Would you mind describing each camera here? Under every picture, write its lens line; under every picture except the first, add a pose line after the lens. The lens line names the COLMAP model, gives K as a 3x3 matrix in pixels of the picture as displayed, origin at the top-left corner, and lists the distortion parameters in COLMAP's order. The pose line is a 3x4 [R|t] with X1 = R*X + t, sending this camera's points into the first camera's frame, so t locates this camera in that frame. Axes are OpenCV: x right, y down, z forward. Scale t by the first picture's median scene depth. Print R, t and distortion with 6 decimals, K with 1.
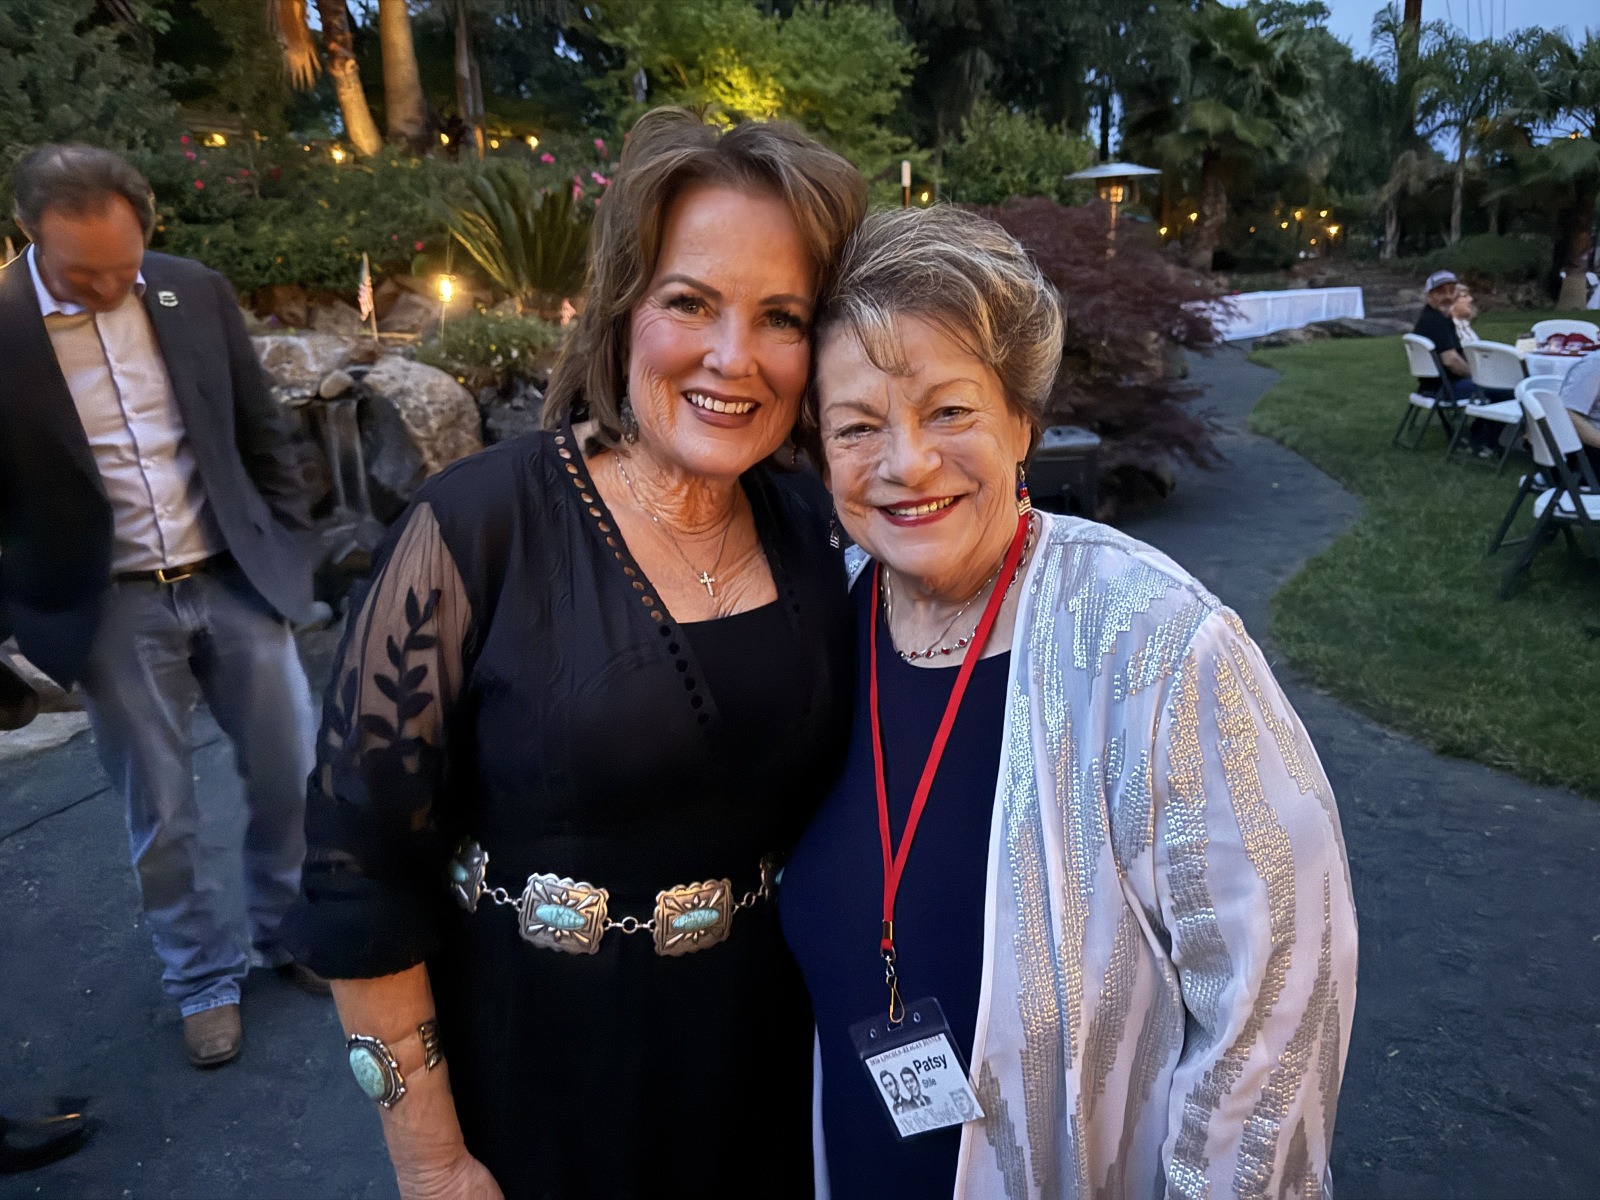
lens RADIAL K [[1161.4, 0, 813.9], [0, 1161.4, 617.3], [0, 0, 1]] dist [-0.020773, 0.002600]
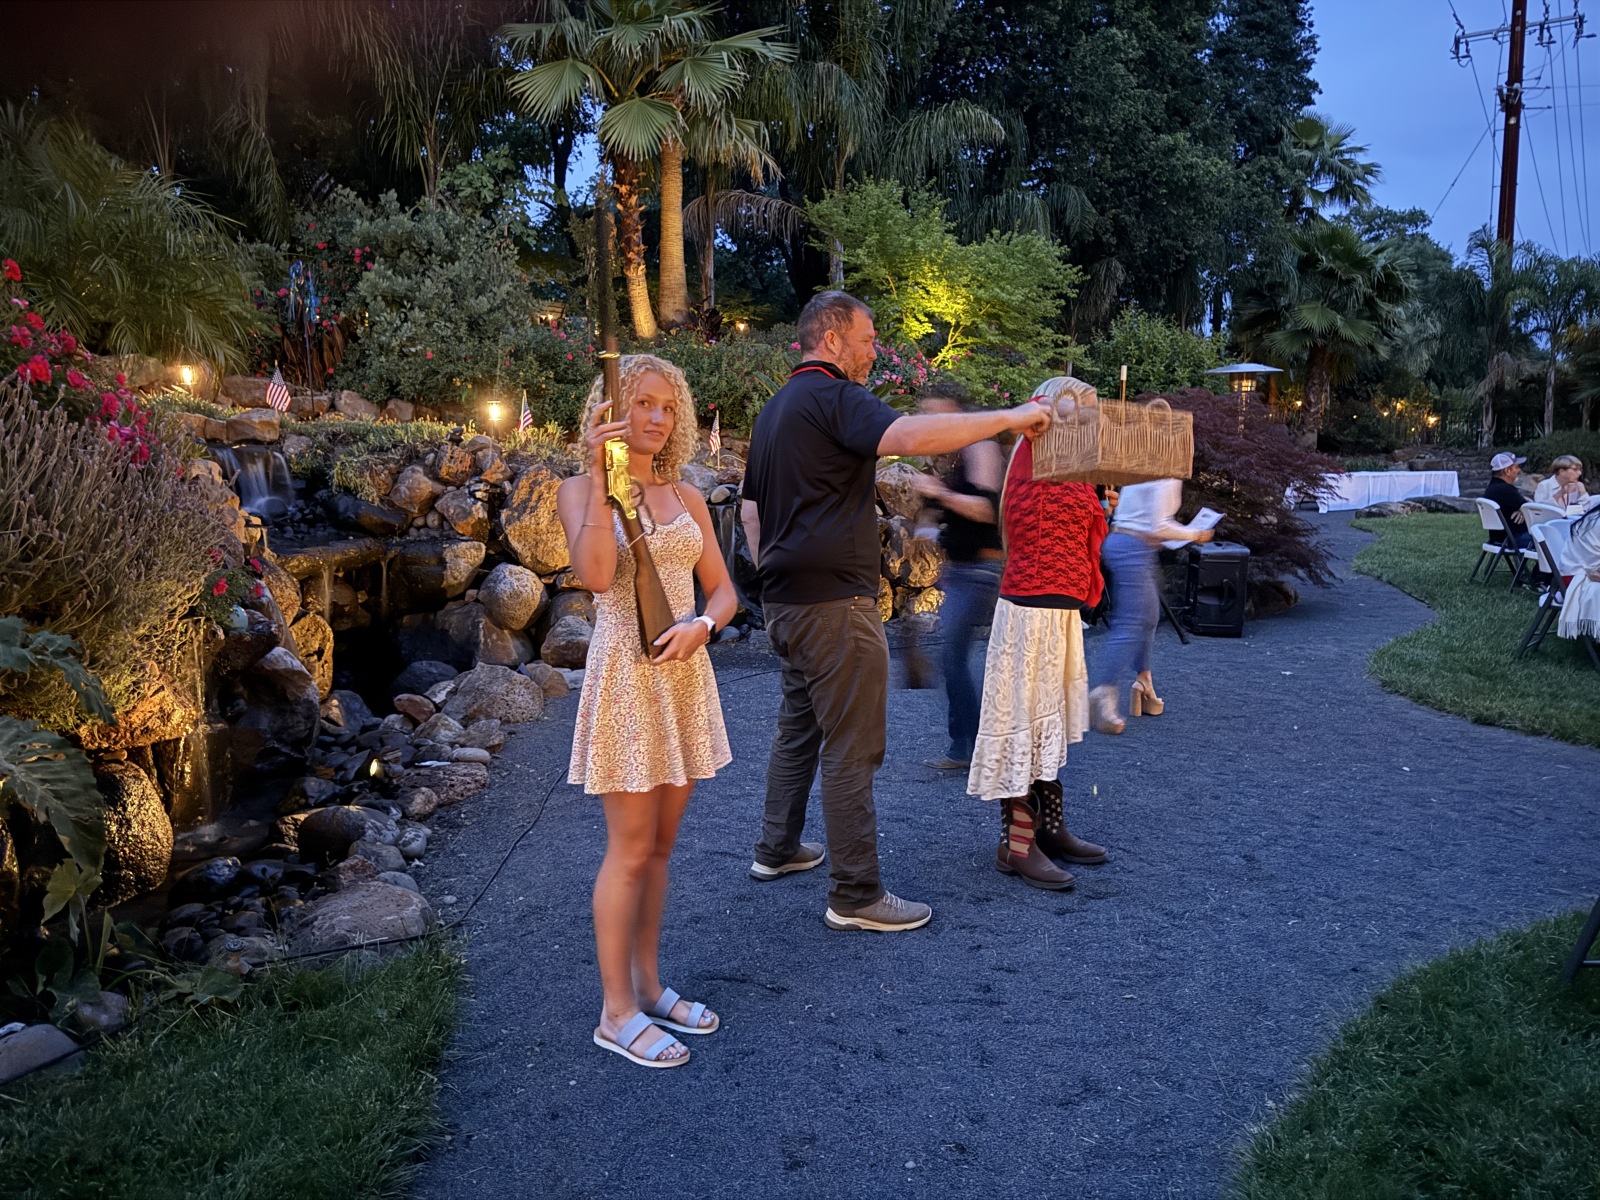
lens RADIAL K [[1161.4, 0, 788.0], [0, 1161.4, 615.0], [0, 0, 1]] dist [-0.020773, 0.002600]
pose [[0.993915, 0.052458, -0.096857, -0.049427], [-0.065388, 0.988611, -0.135550, 0.043013], [0.088643, 0.141058, 0.986025, -0.128159]]
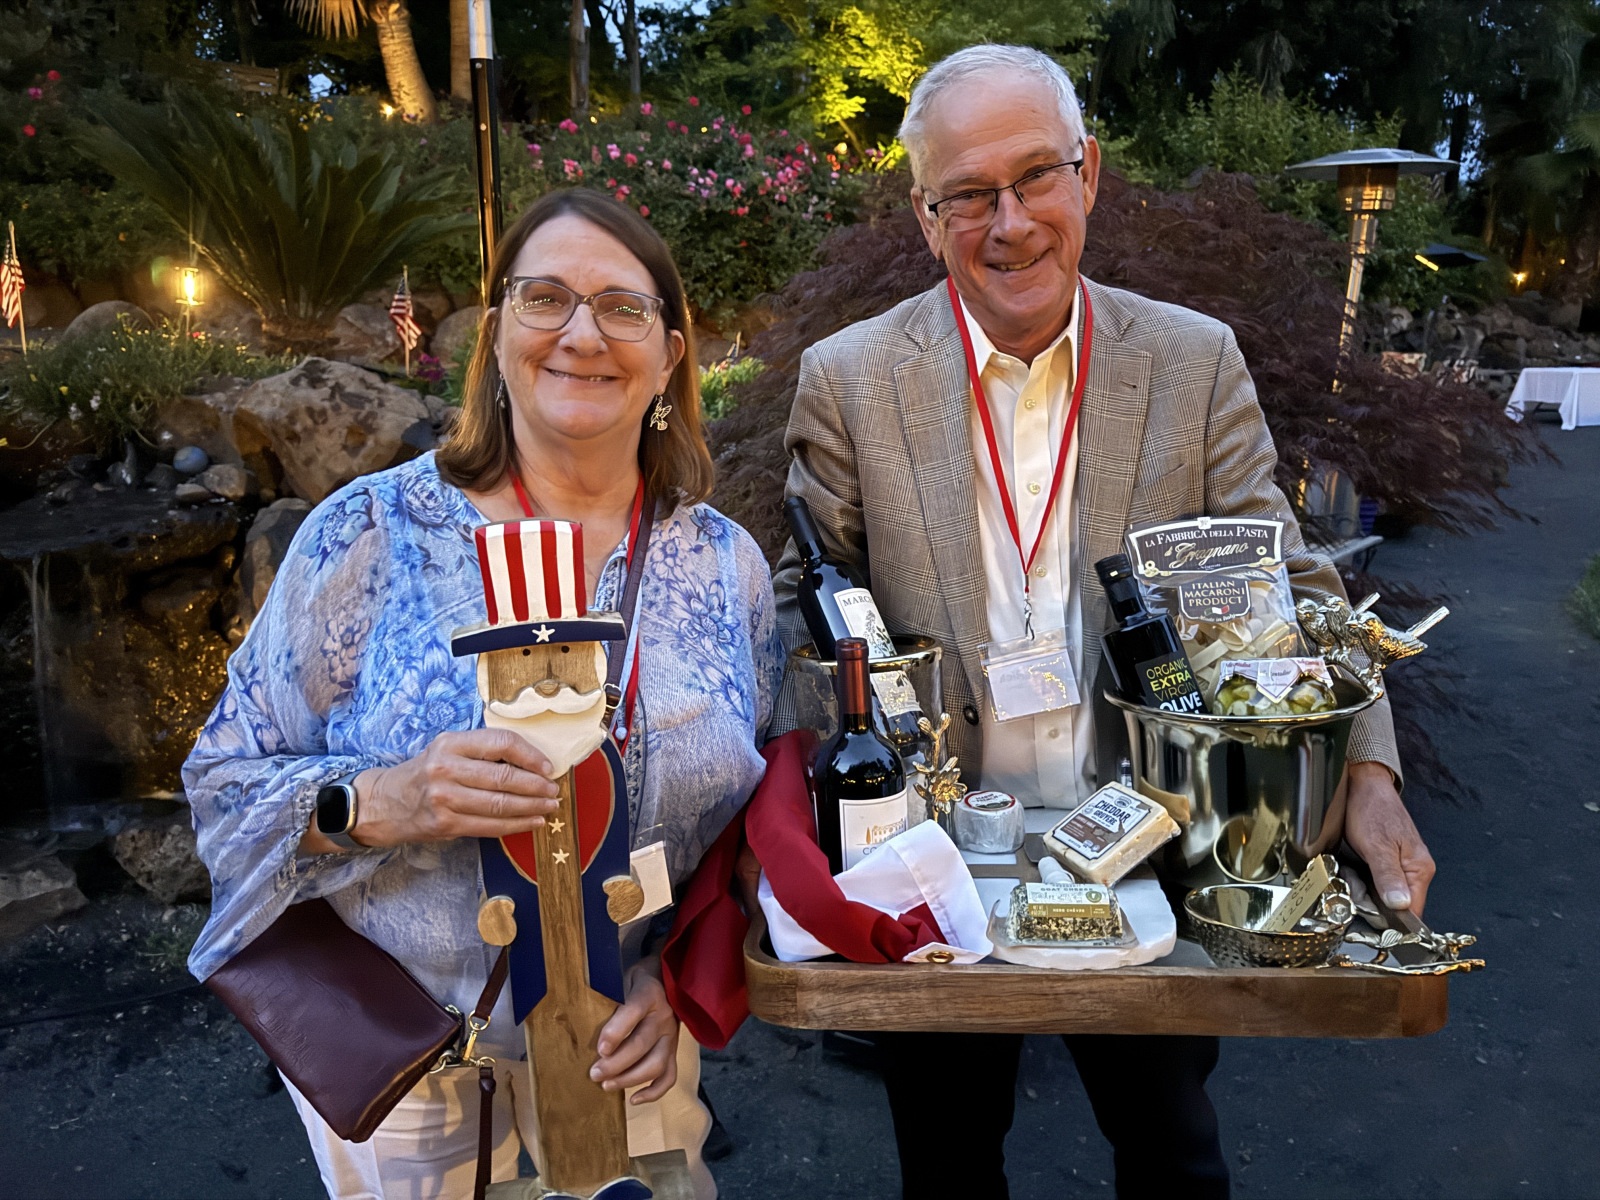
lens RADIAL K [[1161.4, 0, 805.0], [0, 1161.4, 607.0], [0, 0, 1]] dist [-0.020773, 0.002600]
pose [[0.961424, 0.125234, -0.244909, 0.070881], [-0.131139, 0.991333, -0.007890, -0.052462], [0.241799, 0.039702, 0.969514, 0.166750]]
